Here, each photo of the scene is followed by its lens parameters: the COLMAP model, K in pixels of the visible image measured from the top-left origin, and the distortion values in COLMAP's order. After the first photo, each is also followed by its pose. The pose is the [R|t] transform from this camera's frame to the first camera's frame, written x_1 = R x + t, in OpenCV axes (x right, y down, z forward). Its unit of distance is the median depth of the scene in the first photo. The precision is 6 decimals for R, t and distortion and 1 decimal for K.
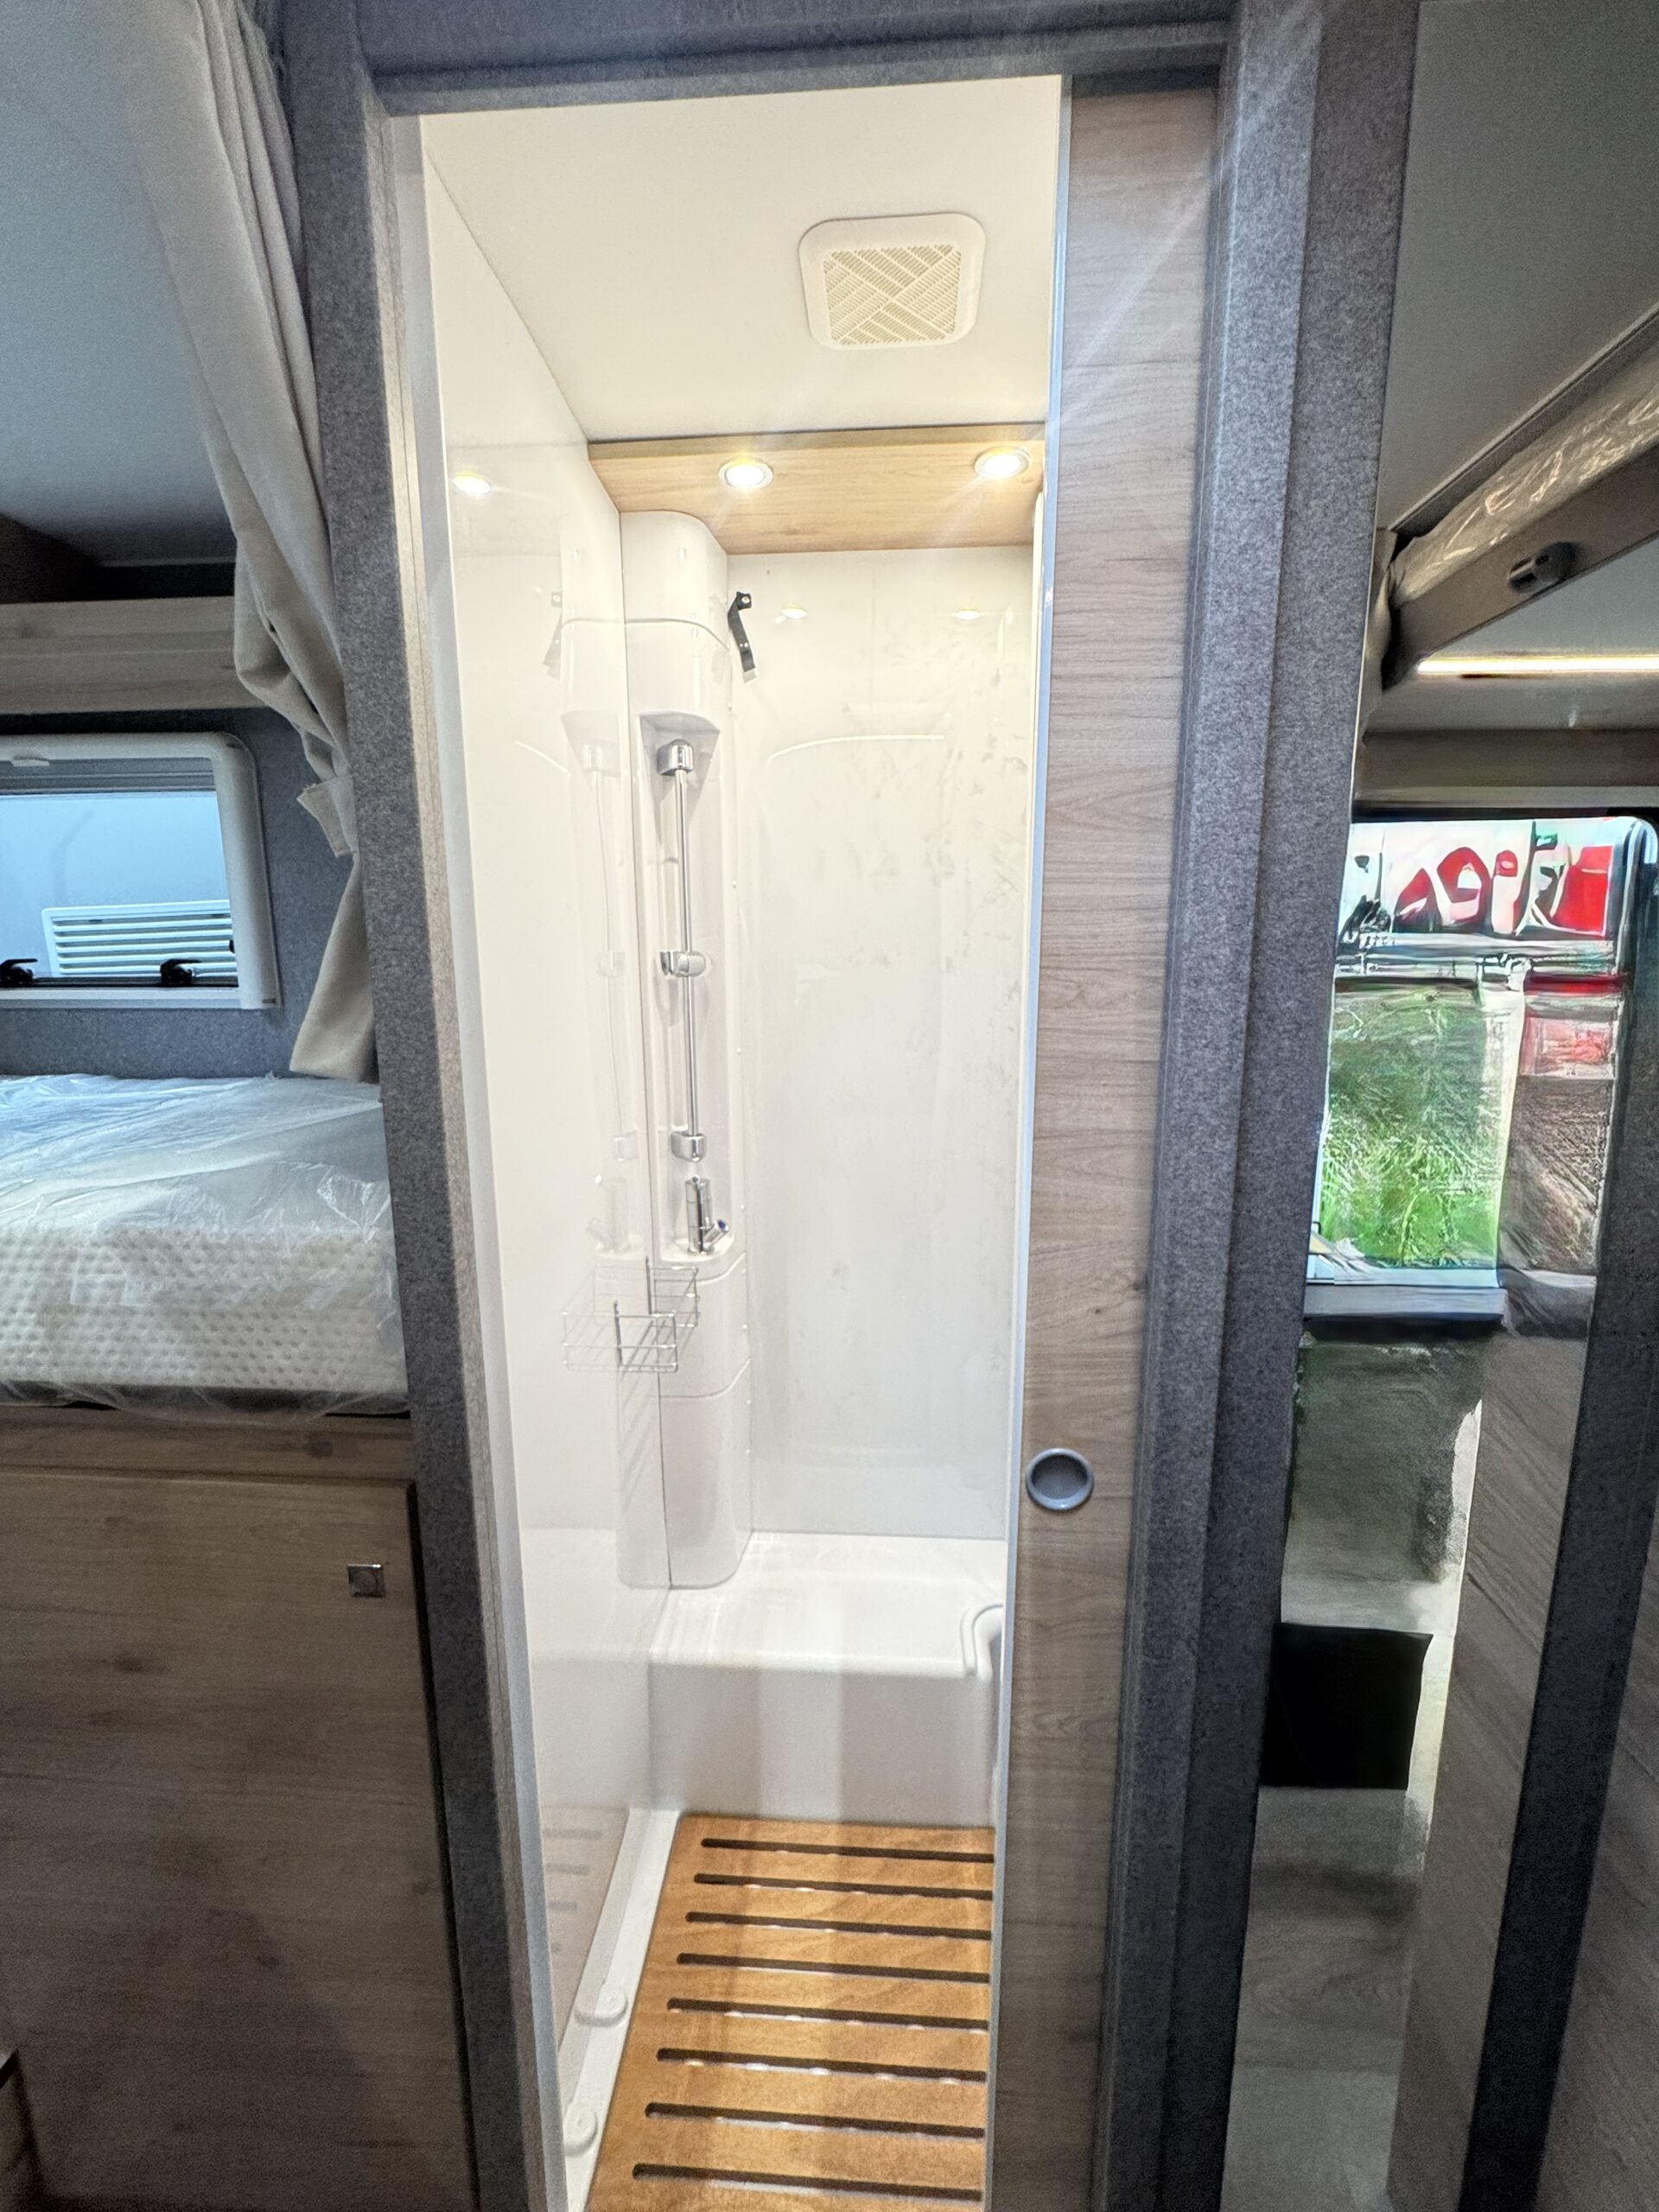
lens RADIAL K [[883.0, 0, 833.0], [0, 883.0, 1101.8], [0, 0, 1]] dist [-0.002688, 0.000404]
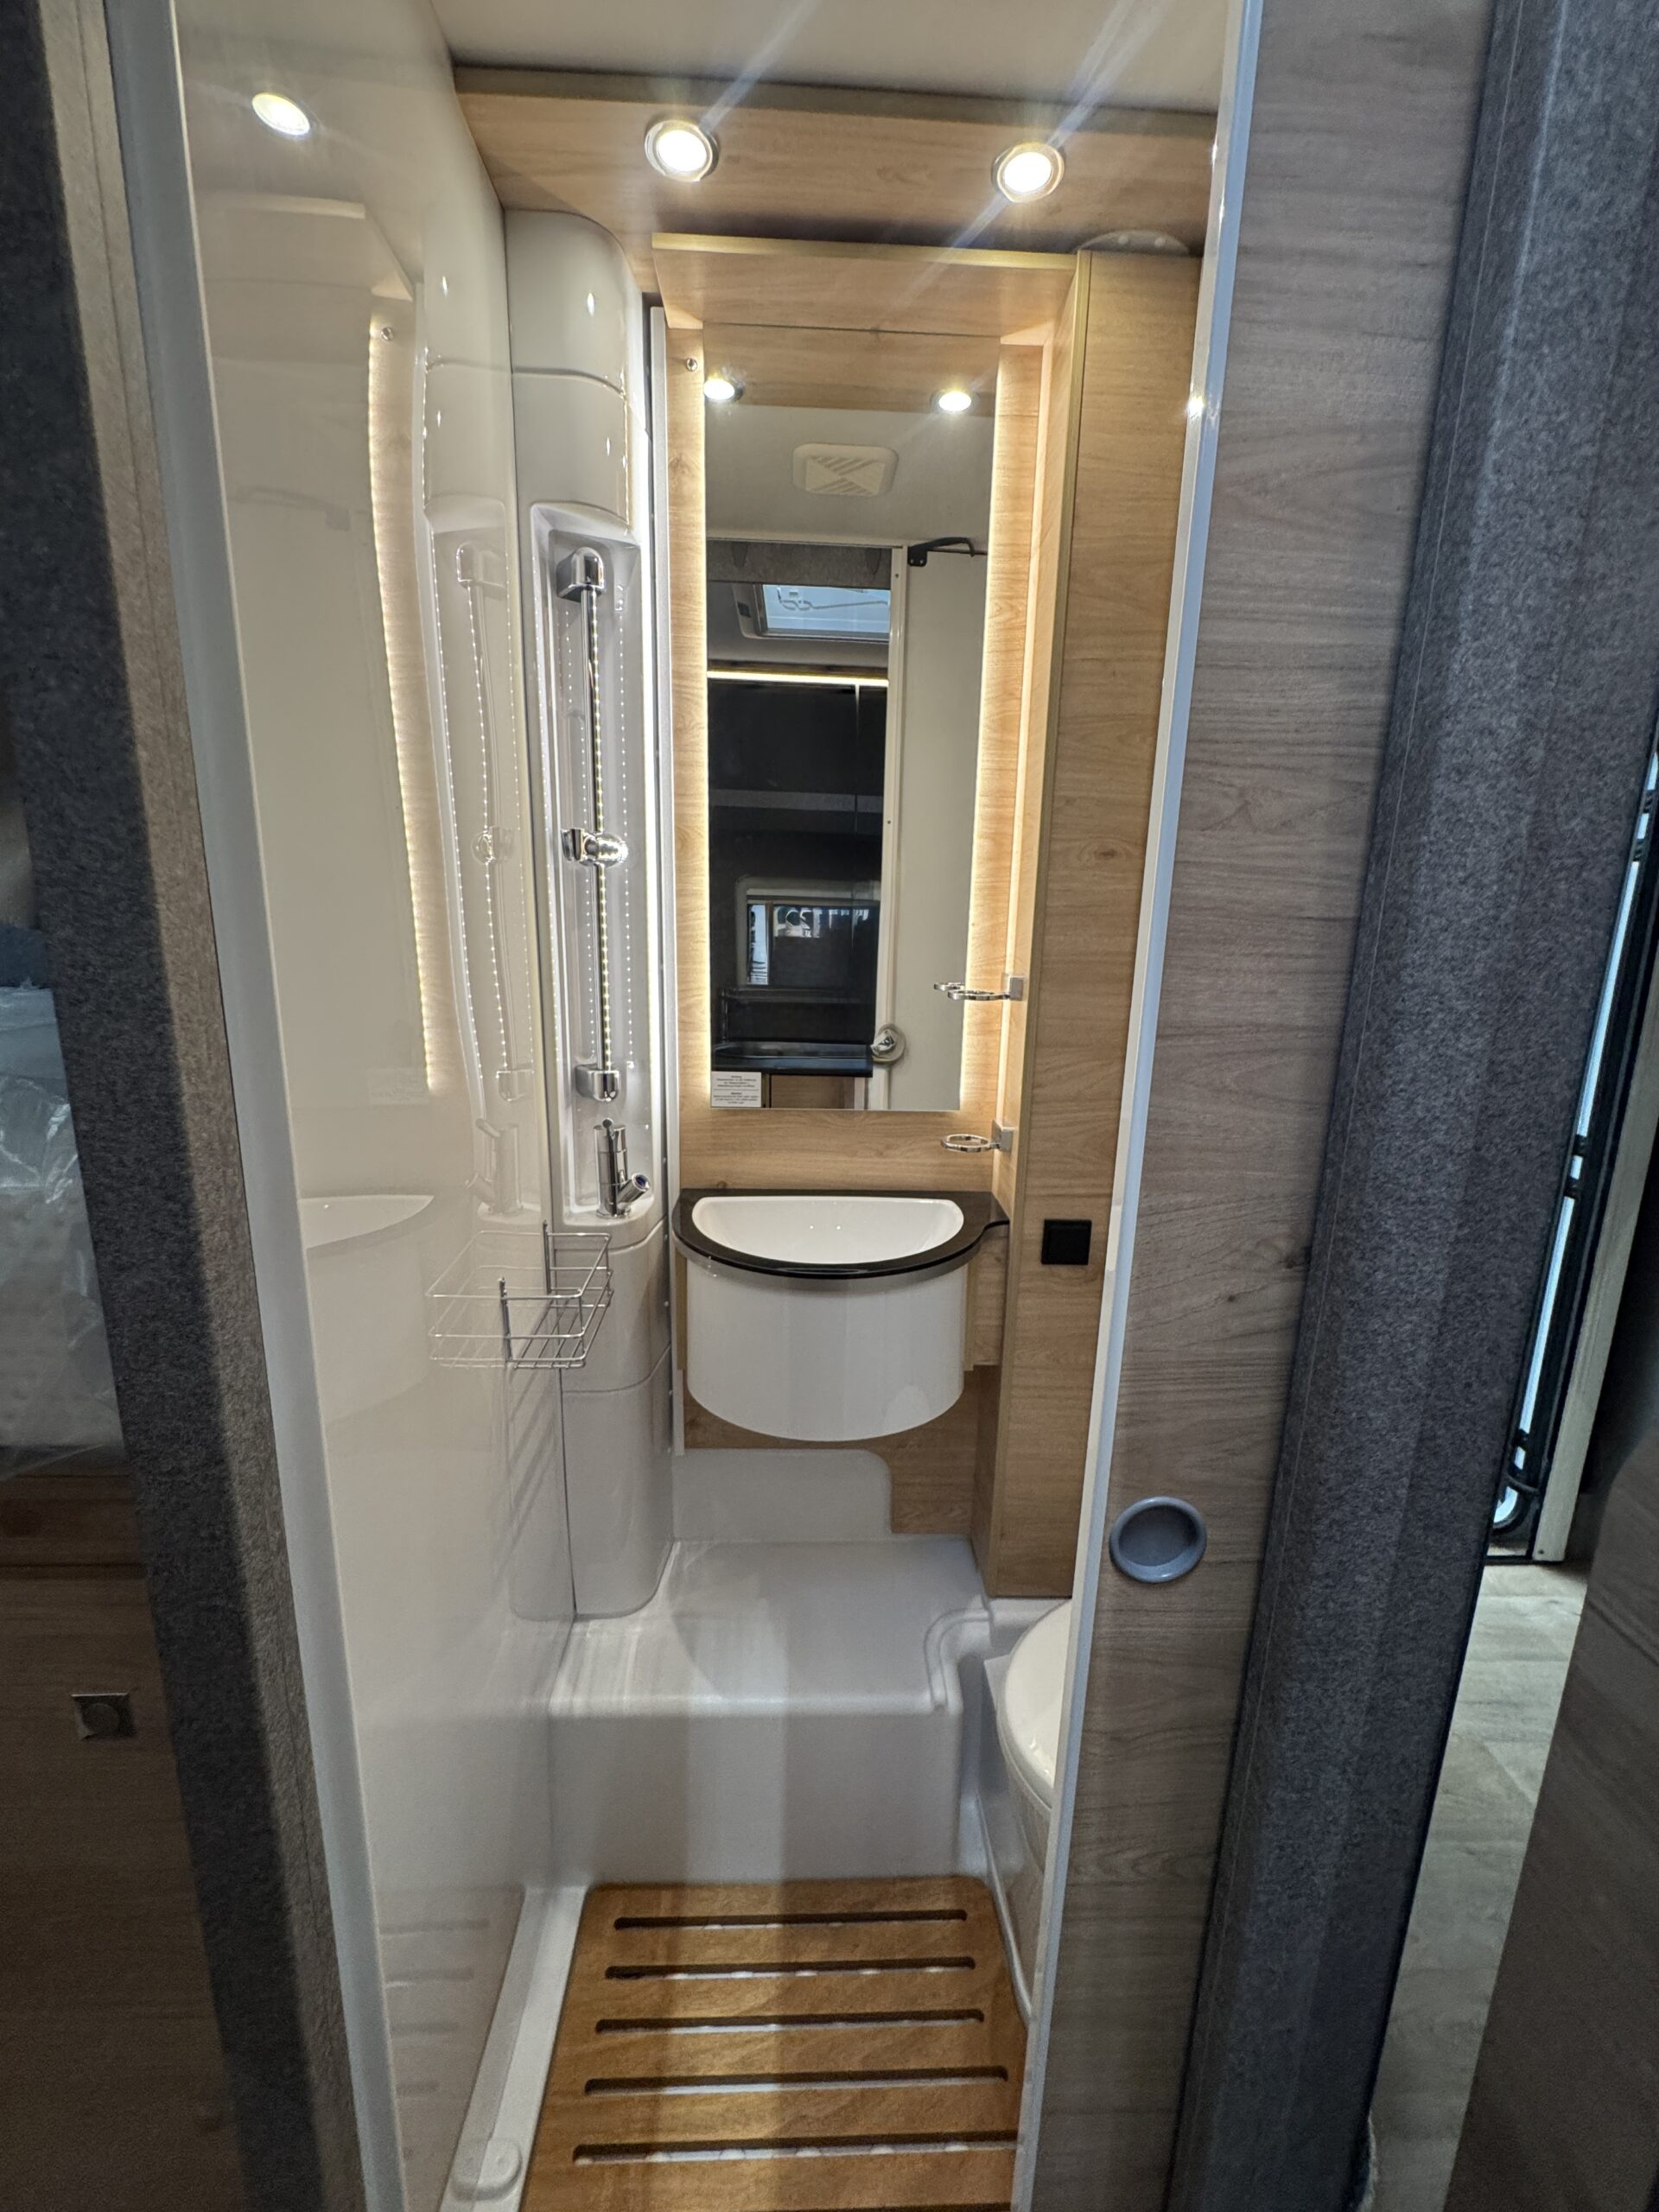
lens RADIAL K [[891.8, 0, 836.1], [0, 891.8, 1102.7], [0, 0, 1]] dist [-0.000916, -0.000132]
pose [[0.994348, 0.007206, 0.105928, -0.072793], [-0.012044, 0.998909, 0.045108, 0.061331], [-0.105488, -0.046129, 0.993350, 0.367288]]
